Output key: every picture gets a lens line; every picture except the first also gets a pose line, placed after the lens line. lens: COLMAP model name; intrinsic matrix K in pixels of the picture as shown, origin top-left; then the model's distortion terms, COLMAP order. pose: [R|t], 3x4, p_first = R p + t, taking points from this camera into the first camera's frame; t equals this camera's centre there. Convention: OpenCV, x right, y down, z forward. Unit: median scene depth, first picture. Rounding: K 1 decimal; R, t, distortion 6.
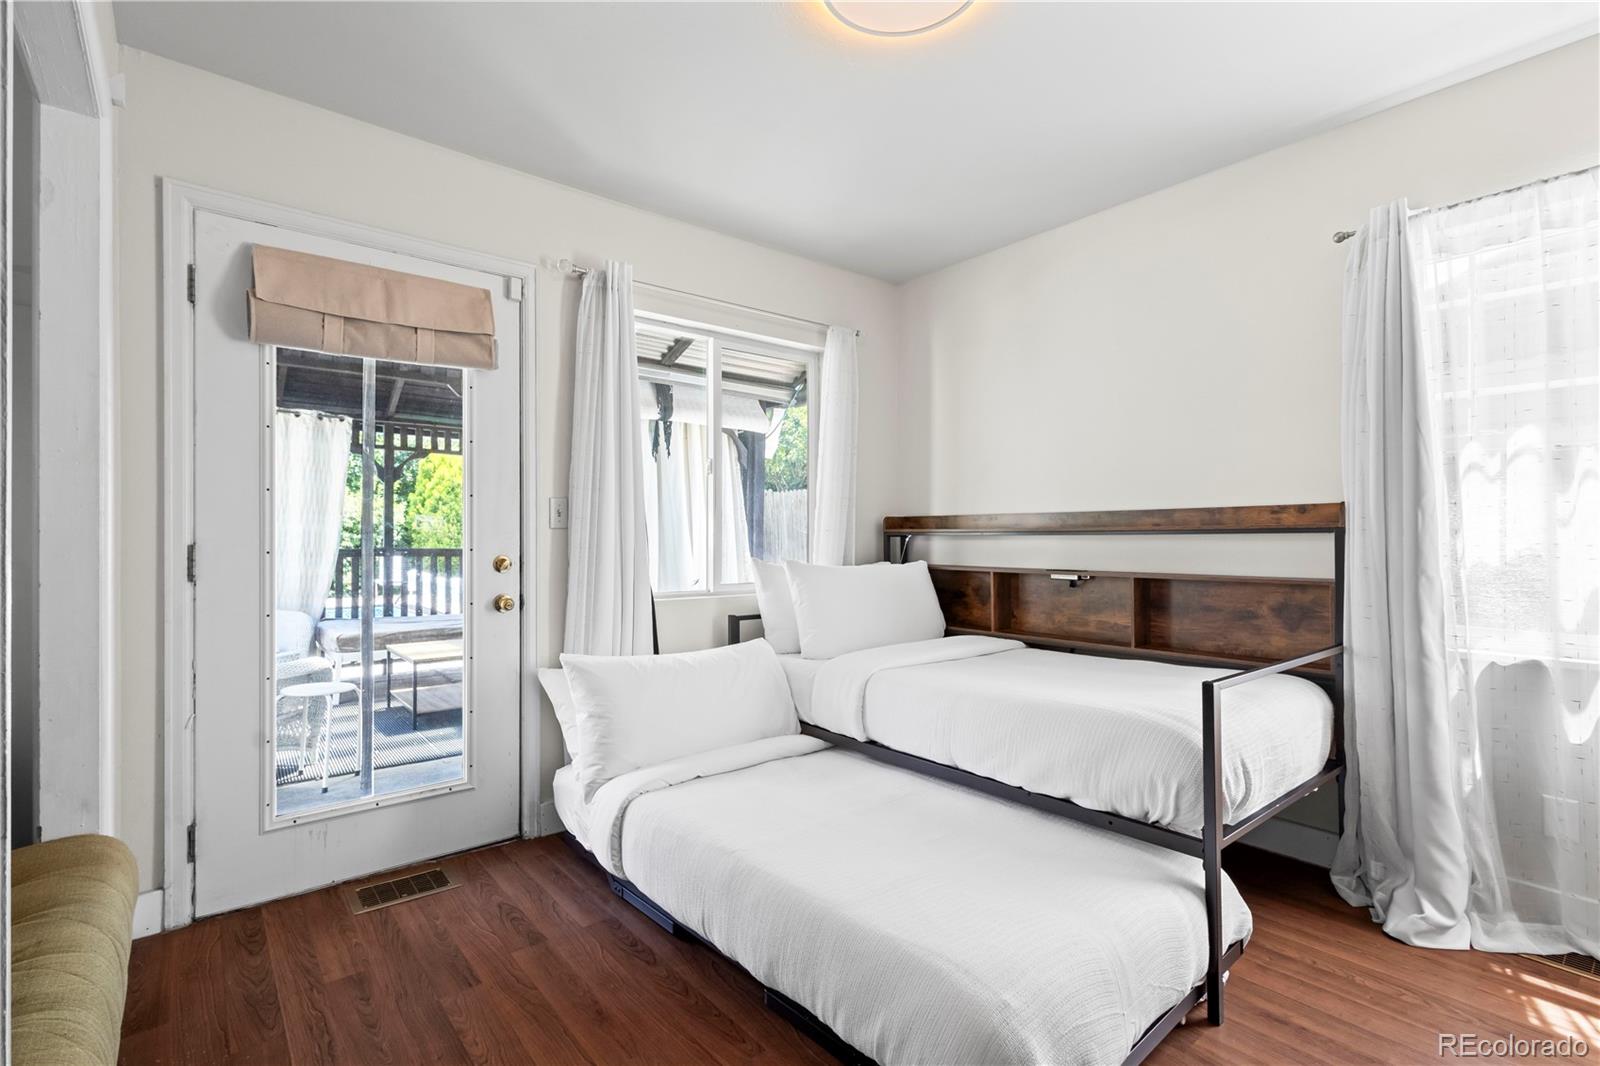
lens RADIAL K [[734.9, 0, 794.8], [0, 734.9, 534.0], [0, 0, 1]] dist [0.004661, 0.000169]
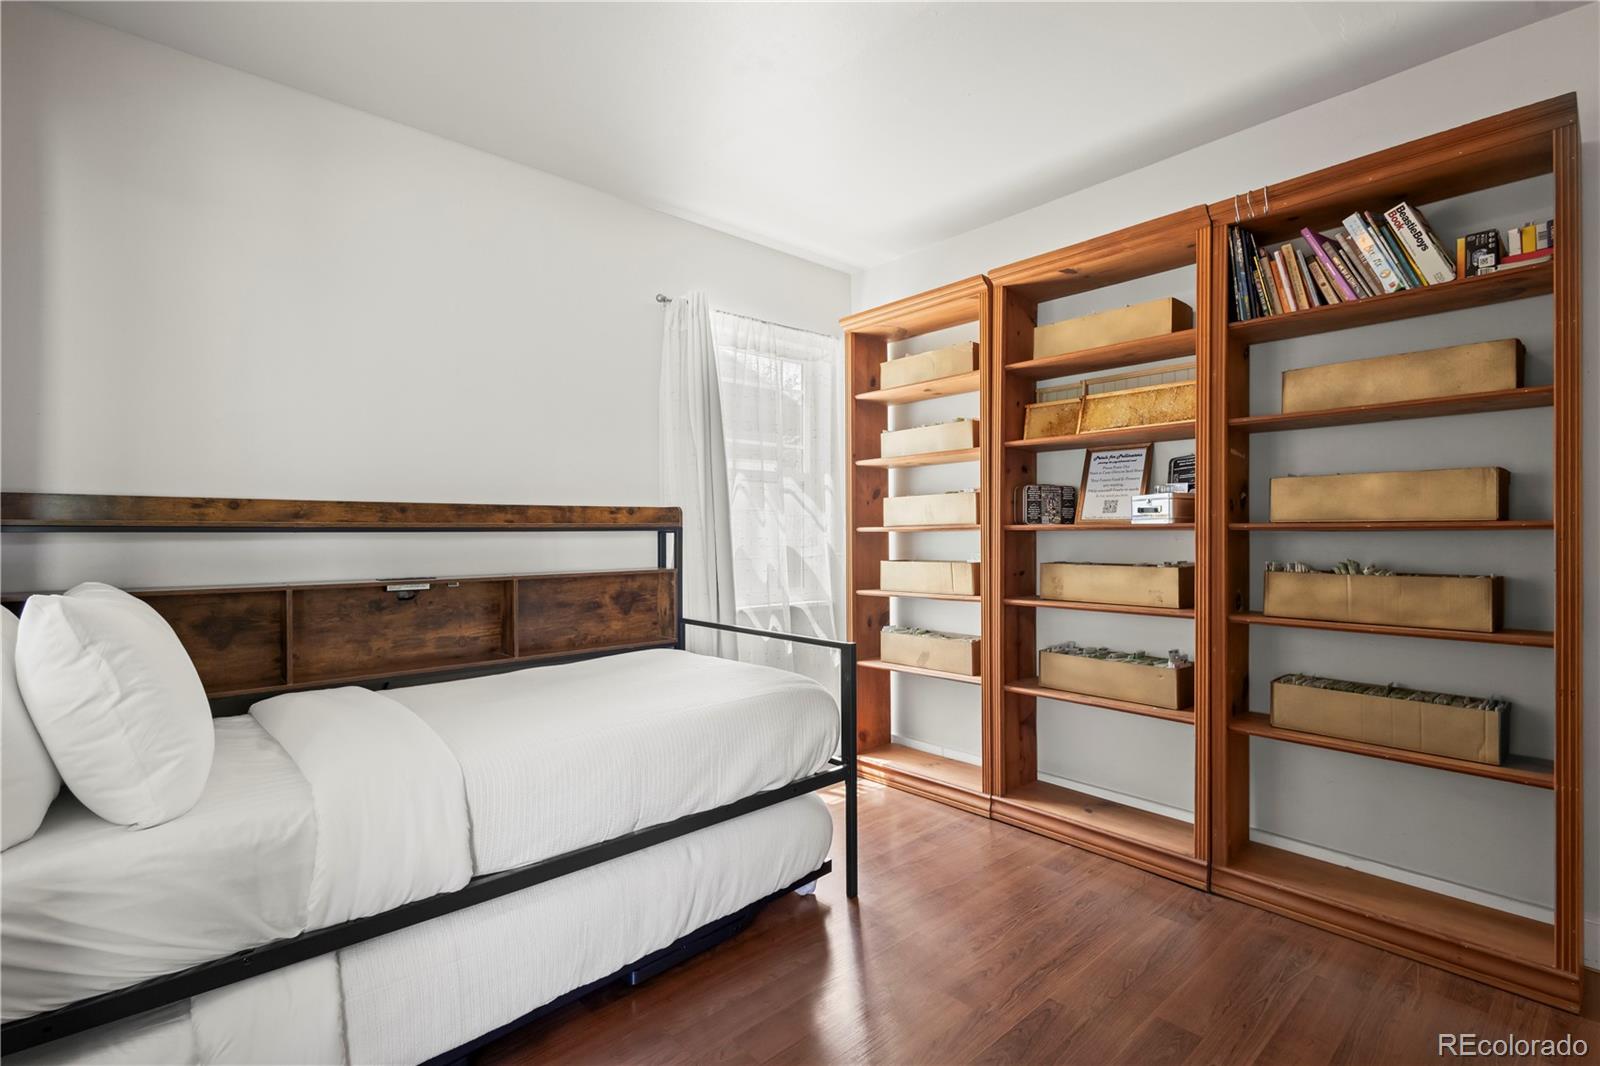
lens RADIAL K [[734.9, 0, 793.8], [0, 734.9, 533.0], [0, 0, 1]] dist [0.004661, 0.000169]
pose [[-0.055268, 0.001723, 0.998470, -0.473909], [-0.001507, 0.999997, -0.001809, 0.003249], [-0.998470, -0.001605, -0.055265, 0.734680]]
